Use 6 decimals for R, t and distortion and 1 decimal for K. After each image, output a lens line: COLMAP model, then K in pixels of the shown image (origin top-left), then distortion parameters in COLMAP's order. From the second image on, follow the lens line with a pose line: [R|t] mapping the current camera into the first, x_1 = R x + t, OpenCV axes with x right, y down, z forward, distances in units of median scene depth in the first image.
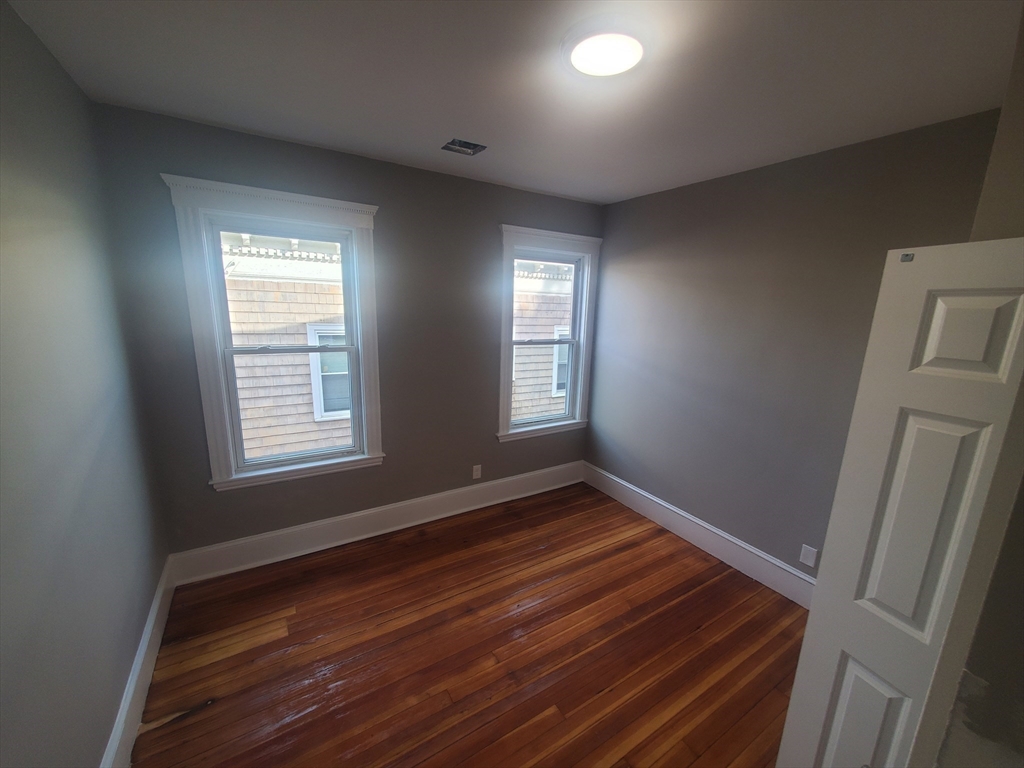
lens RADIAL K [[412.1, 0, 510.4], [0, 412.1, 378.6], [0, 0, 1]] dist [0.000199, 0.000049]
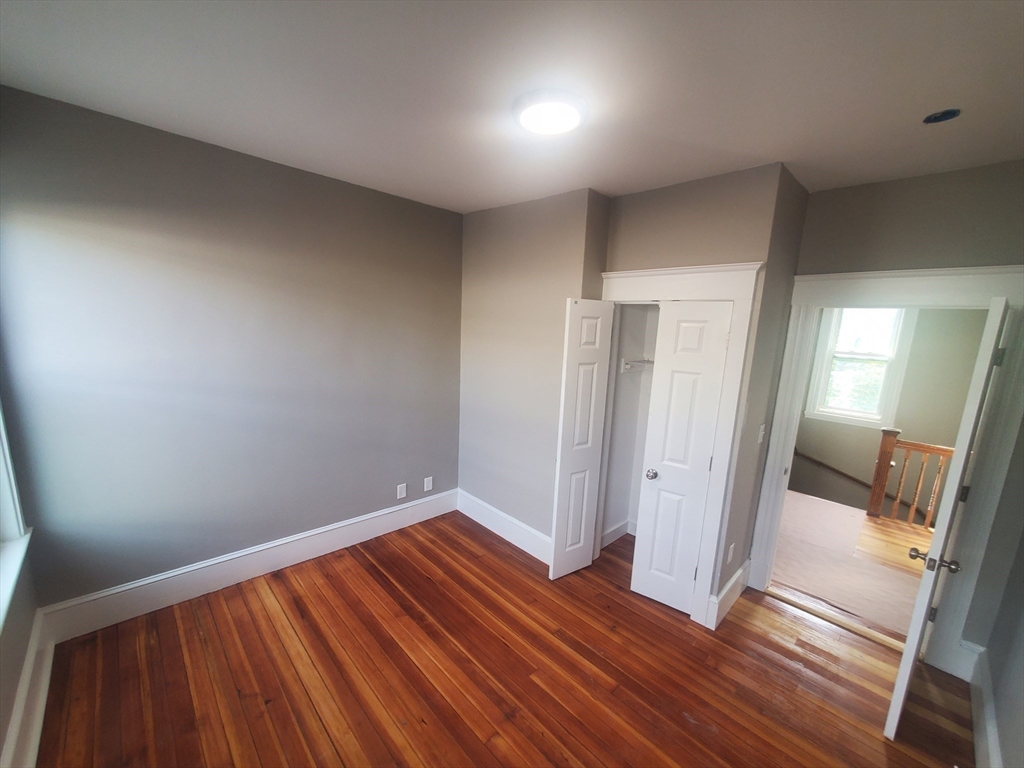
lens RADIAL K [[402.4, 0, 512.0], [0, 402.4, 384.0], [0, 0, 1]] dist [0.001475, 0.000215]
pose [[-0.210666, -0.186357, 0.959631, -0.618003], [0.111634, 0.970653, 0.213005, -0.175180], [-0.971163, 0.152000, -0.183680, 0.881341]]
